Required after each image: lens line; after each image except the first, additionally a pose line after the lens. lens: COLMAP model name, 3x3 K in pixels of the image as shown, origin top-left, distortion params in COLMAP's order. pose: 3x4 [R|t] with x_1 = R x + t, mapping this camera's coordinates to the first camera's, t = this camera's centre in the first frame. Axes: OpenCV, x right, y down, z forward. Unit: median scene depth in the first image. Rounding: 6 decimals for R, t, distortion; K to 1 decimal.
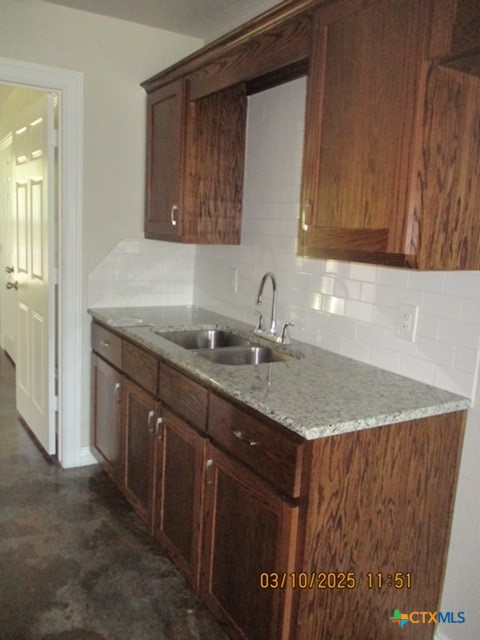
lens RADIAL K [[539.0, 0, 240.0], [0, 539.0, 320.0], [0, 0, 1]] dist [-0.015102, 0.002153]
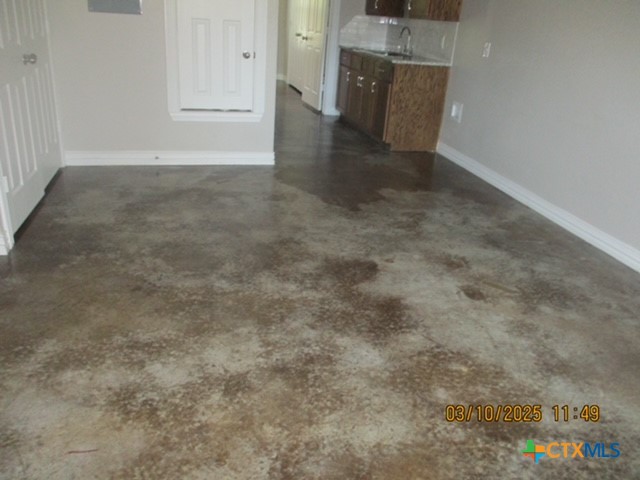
lens RADIAL K [[539.0, 0, 320.0], [0, 539.0, 240.0], [0, 0, 1]] dist [-0.015102, 0.002153]
pose [[0.956951, 0.127179, -0.260903, 0.378376], [-0.067387, 0.971680, 0.226487, 0.292033], [0.282319, -0.199156, 0.938420, -1.472518]]
